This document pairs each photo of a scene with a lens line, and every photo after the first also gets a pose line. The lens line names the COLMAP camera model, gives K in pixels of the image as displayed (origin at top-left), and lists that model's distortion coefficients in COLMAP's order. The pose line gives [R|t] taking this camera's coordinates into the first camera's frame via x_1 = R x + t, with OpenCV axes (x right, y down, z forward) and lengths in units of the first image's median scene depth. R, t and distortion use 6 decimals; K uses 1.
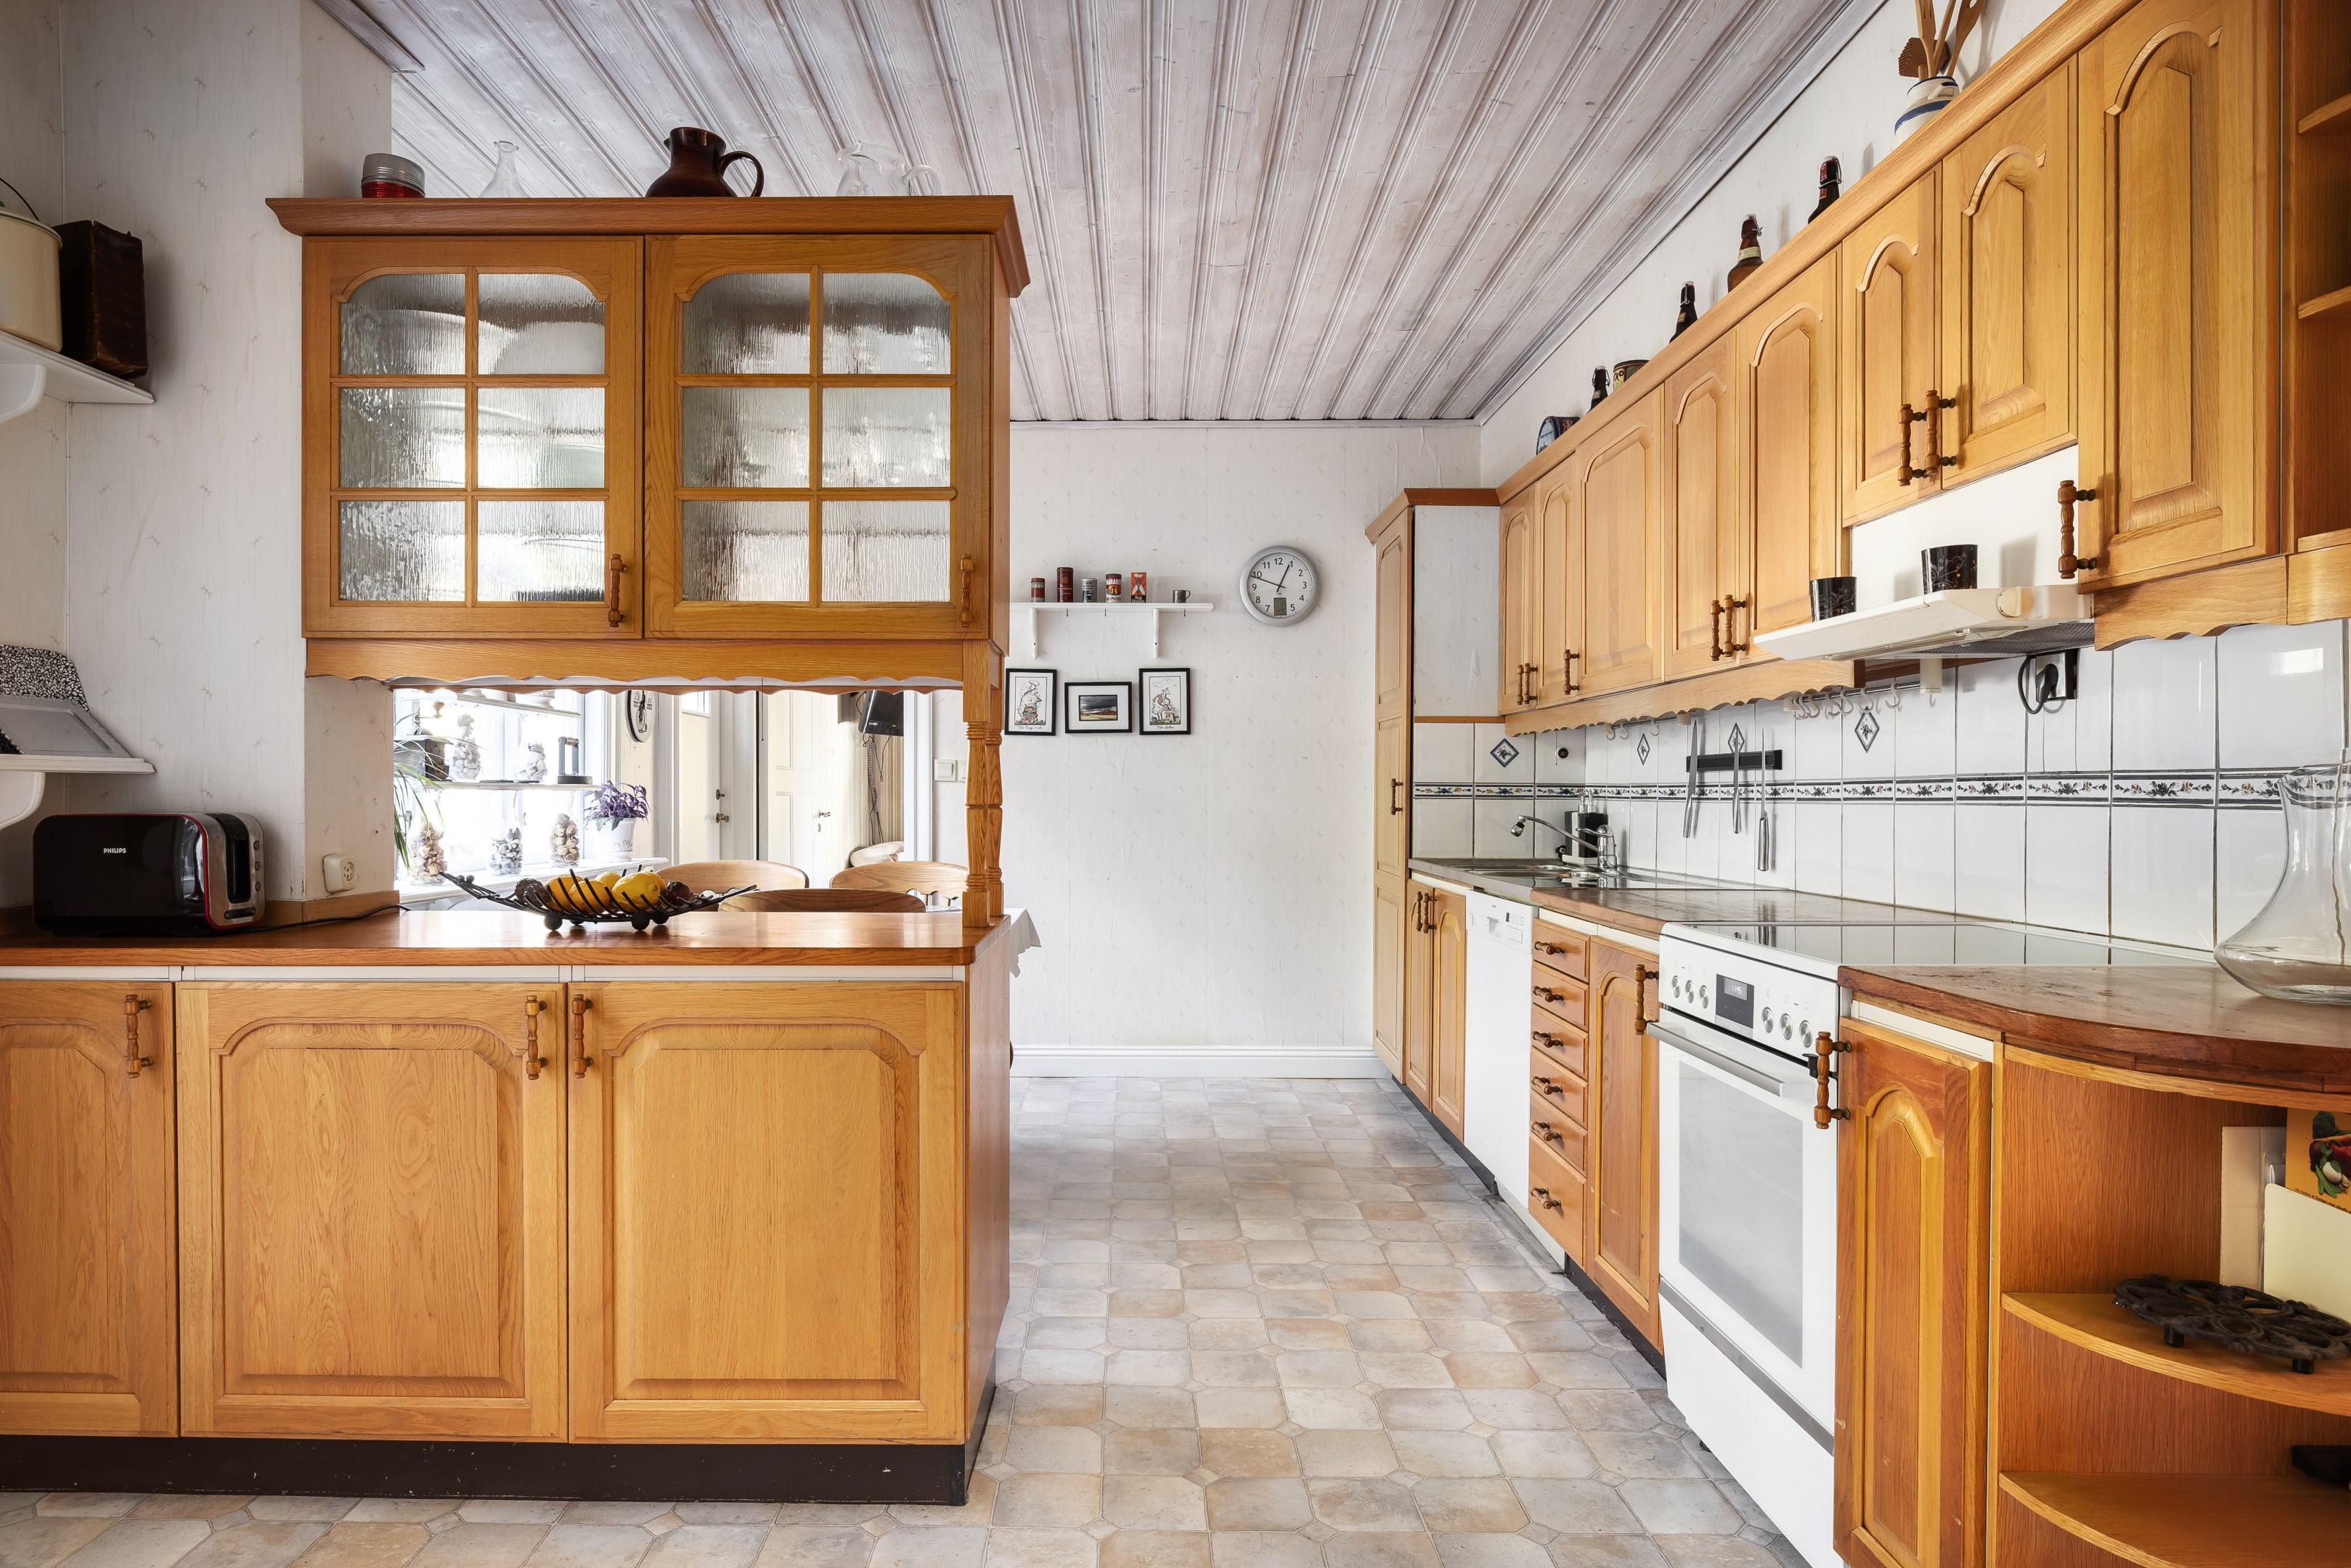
lens RADIAL K [[1393.7, 0, 1184.9], [0, 1393.7, 792.1], [0, 0, 1]] dist [-0.000187, -0.002277]
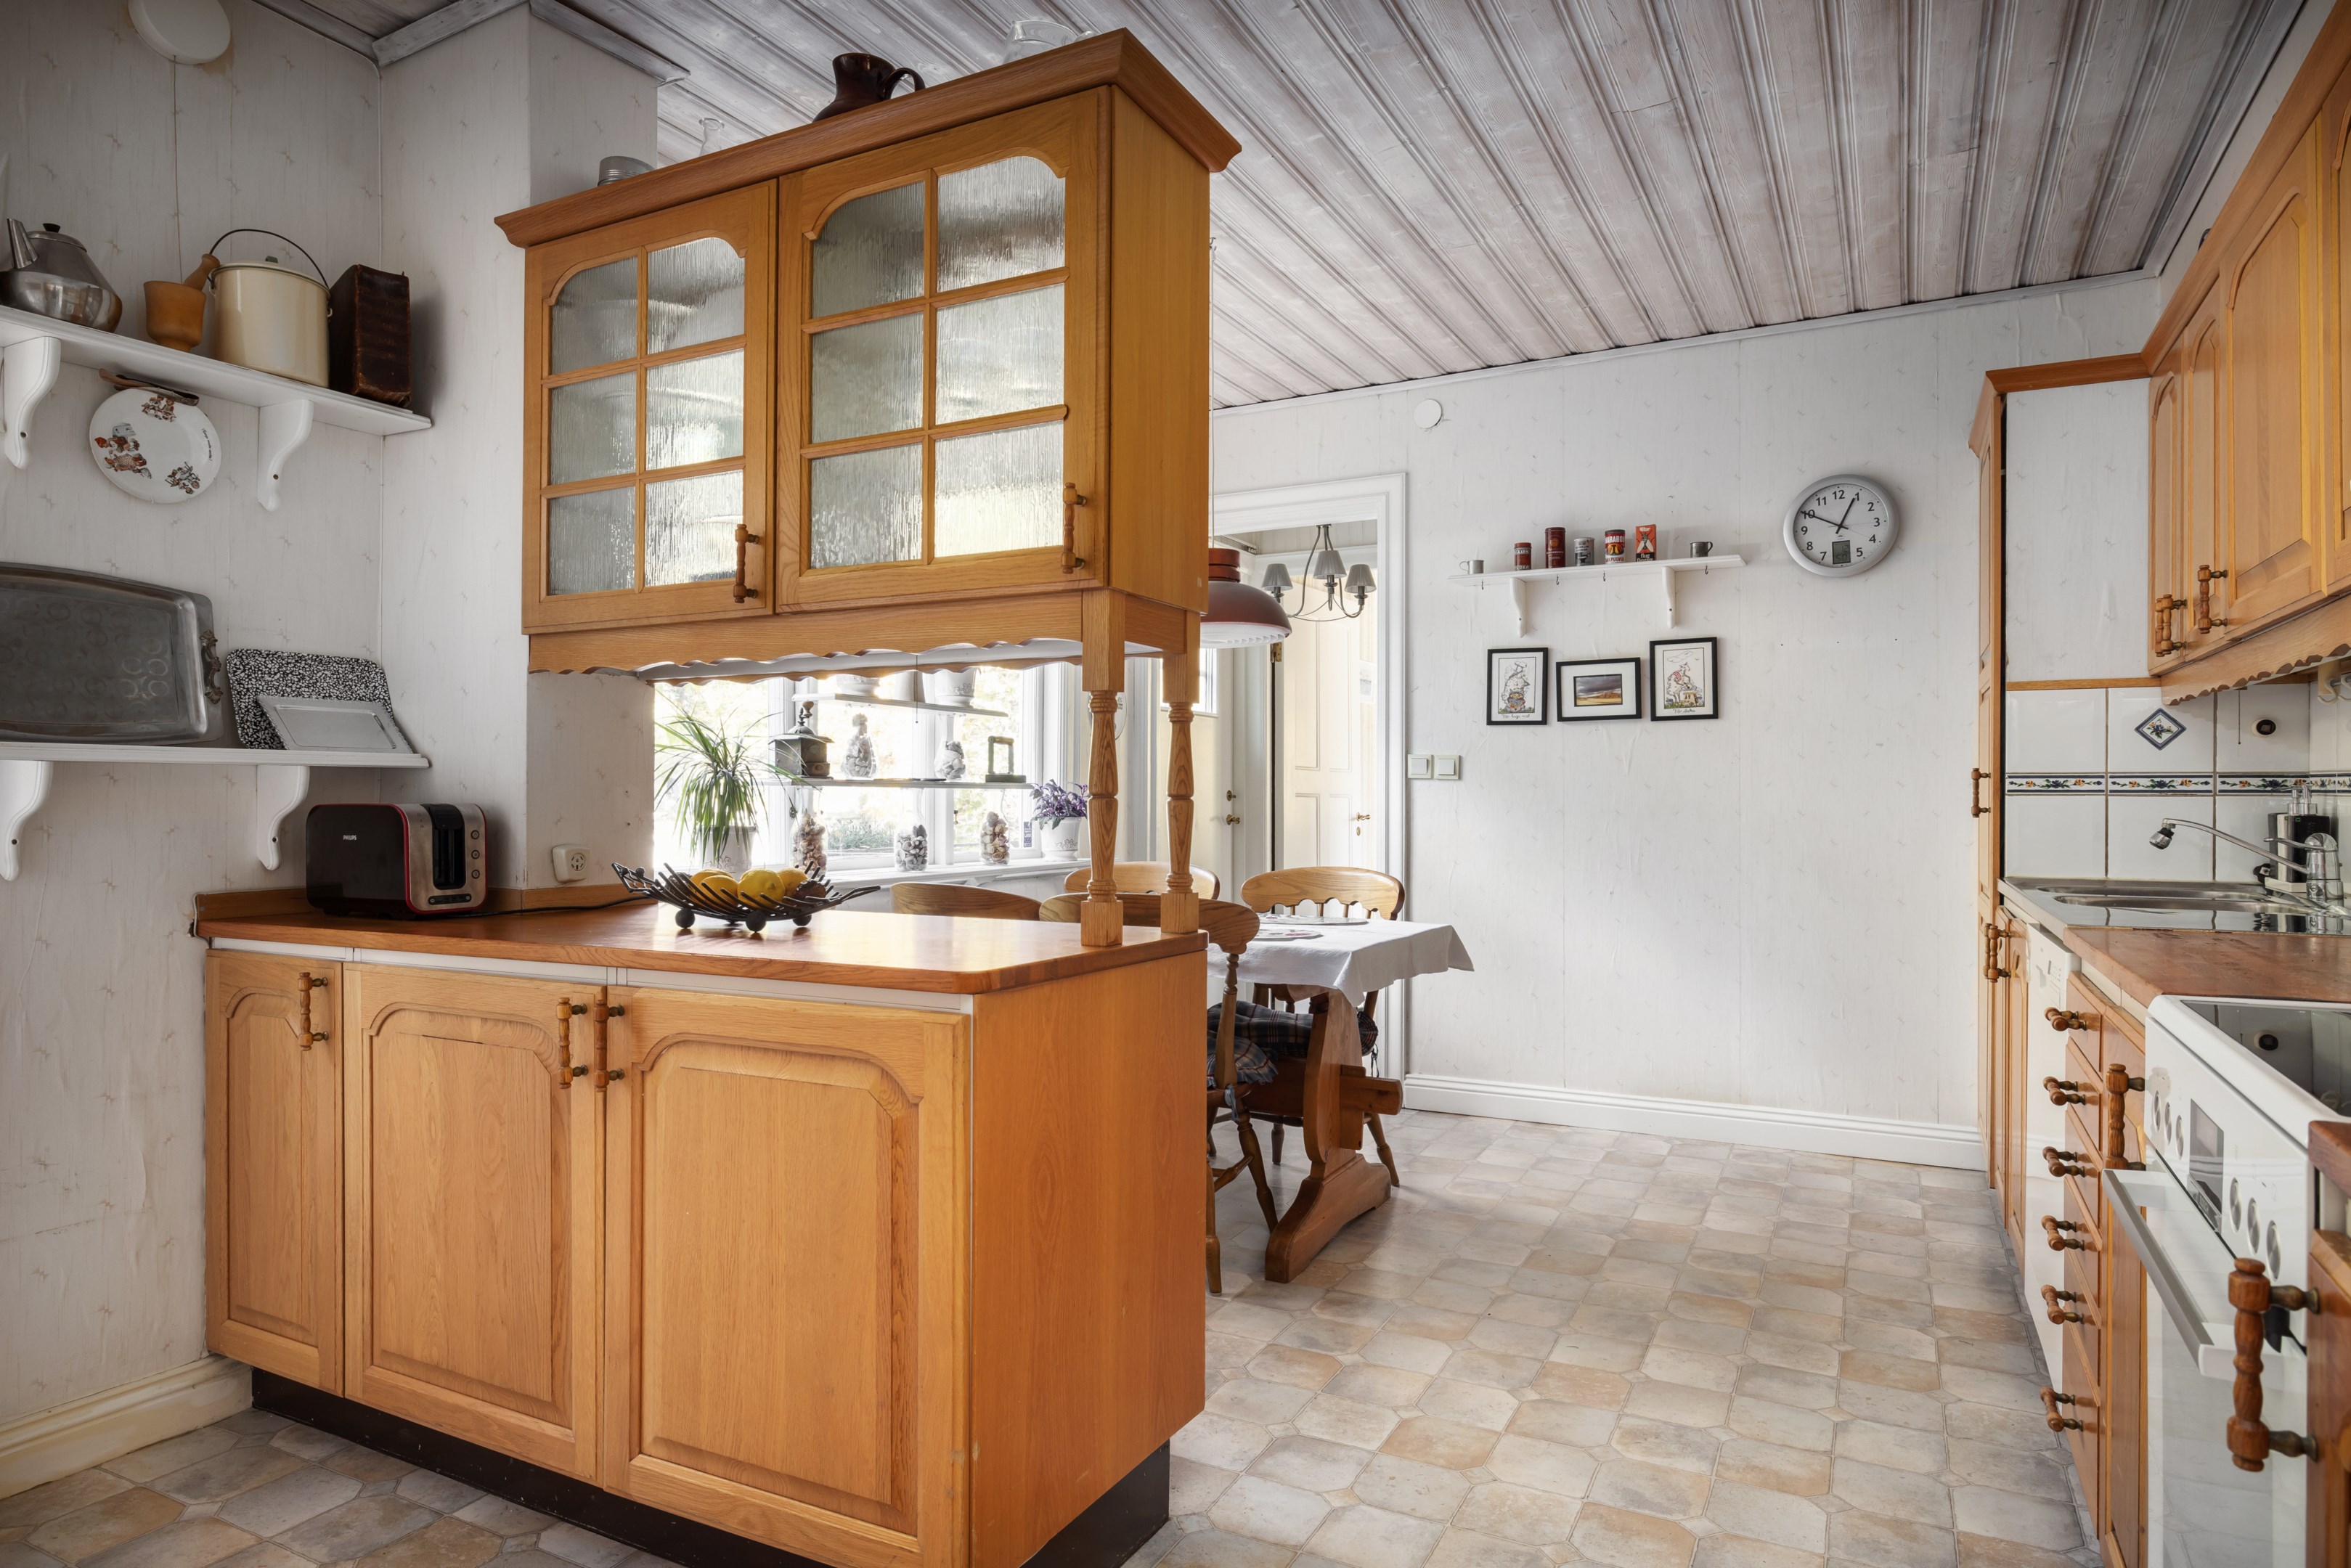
lens RADIAL K [[1393.7, 0, 1160.9], [0, 1393.7, 788.3], [0, 0, 1]] dist [-0.000187, -0.002277]
pose [[0.874939, -0.006360, -0.484192, 0.257780], [0.002564, 0.999961, -0.008502, 0.012128], [0.484227, 0.006197, 0.874921, 0.297891]]
